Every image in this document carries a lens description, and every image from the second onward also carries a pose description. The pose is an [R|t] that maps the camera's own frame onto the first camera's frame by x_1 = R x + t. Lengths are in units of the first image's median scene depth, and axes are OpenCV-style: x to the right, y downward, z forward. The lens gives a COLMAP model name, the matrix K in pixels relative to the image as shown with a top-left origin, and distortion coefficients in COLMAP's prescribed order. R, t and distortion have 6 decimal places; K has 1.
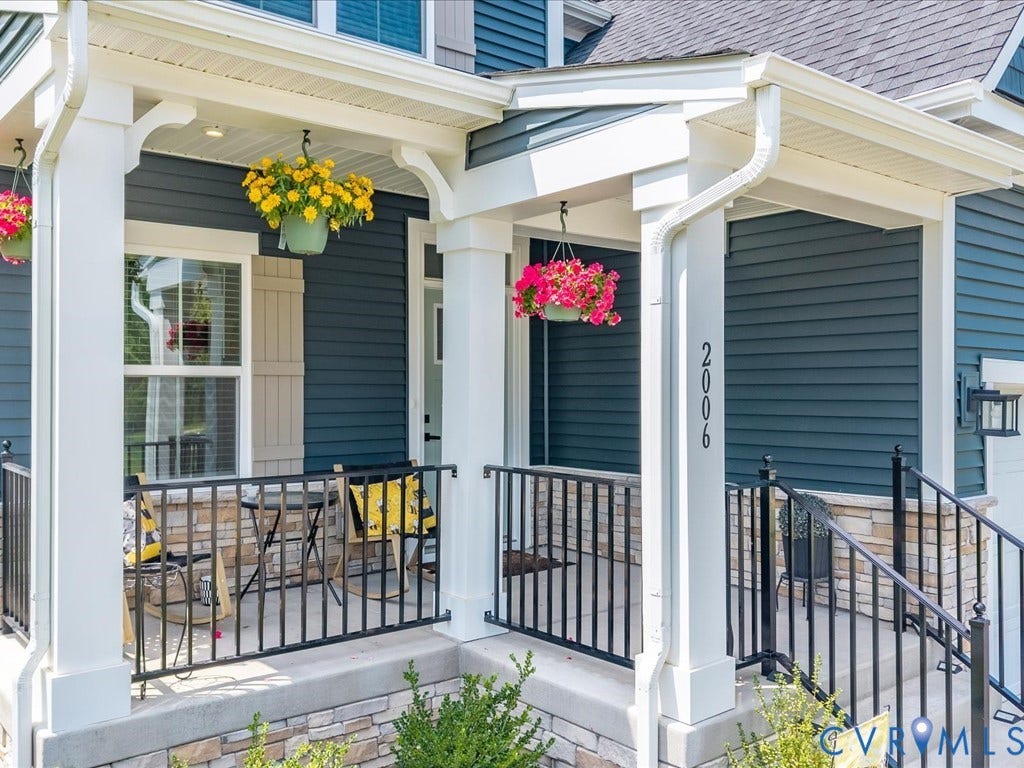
lens RADIAL K [[919.7, 0, 512.0], [0, 919.7, 384.0], [0, 0, 1]] dist [0.118565, 0.001613]
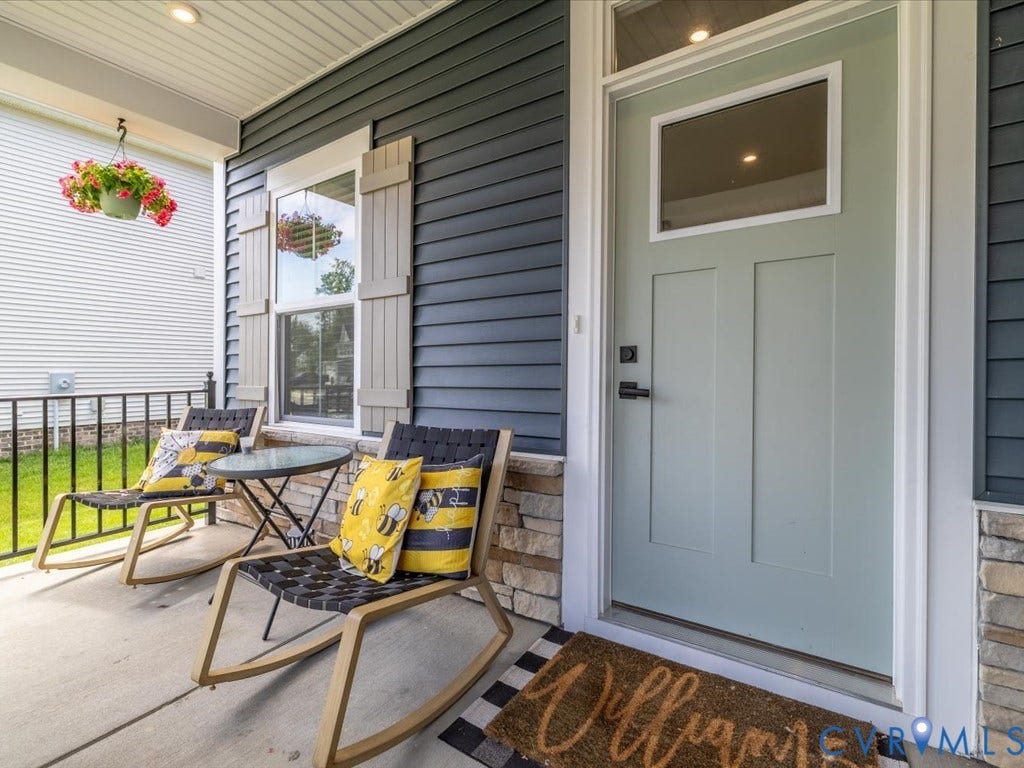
lens RADIAL K [[480.5, 0, 512.0], [0, 480.5, 384.0], [0, 0, 1]] dist [-0.004166, 0.000064]
pose [[0.287356, 0.022205, -0.957566, 0.221466], [0.013785, 0.999532, 0.027315, 0.071247], [0.957725, -0.021050, 0.286916, 1.338071]]
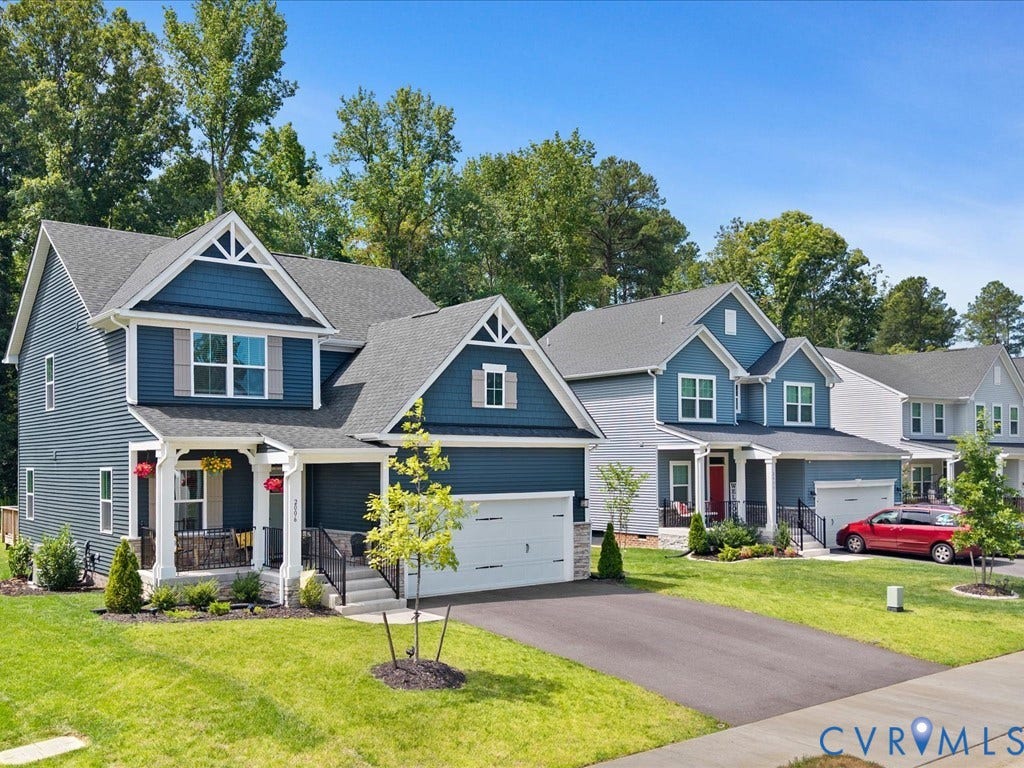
lens RADIAL K [[985.0, 0, 512.0], [0, 985.0, 384.0], [0, 0, 1]] dist [0.002106, 0.004907]
pose [[0.999556, -0.009588, -0.028220, 1.250421], [0.007677, 0.997719, -0.067062, -0.245823], [0.028799, 0.066816, 0.997350, -3.455840]]
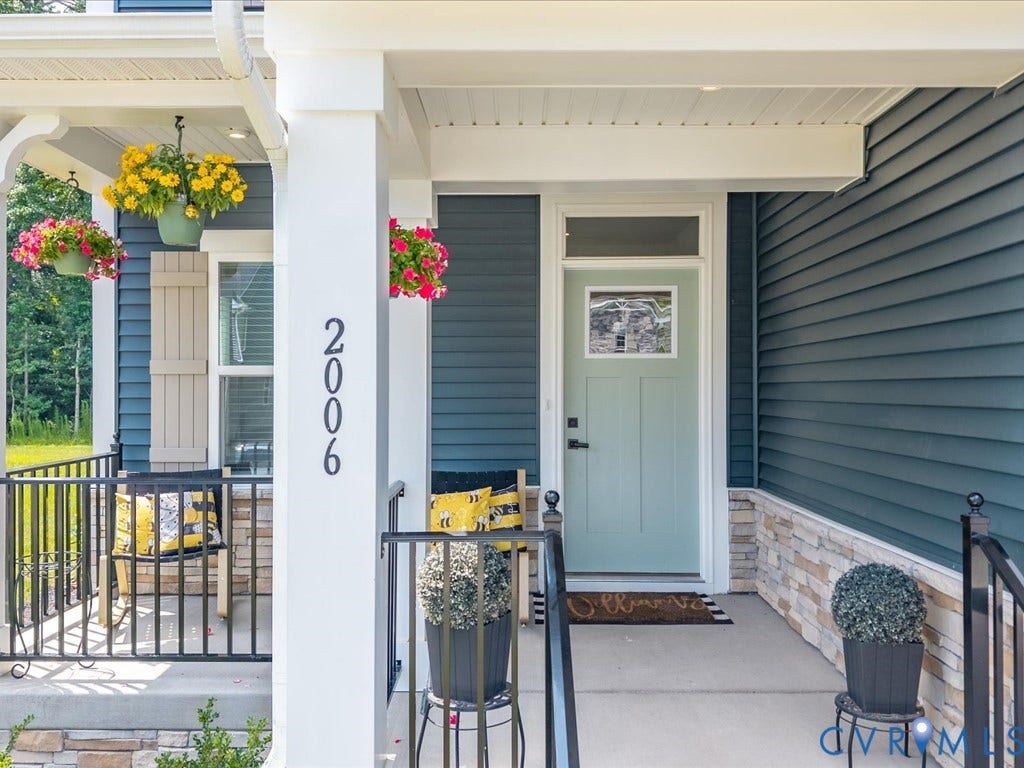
lens RADIAL K [[909.0, 0, 512.0], [0, 909.0, 384.0], [0, 0, 1]] dist [0.060698, 0.002173]
pose [[0.764720, -0.004079, -0.644350, 0.633369], [0.004855, 0.999988, -0.000568, 0.003281], [0.644344, -0.002694, 0.764731, 0.493684]]
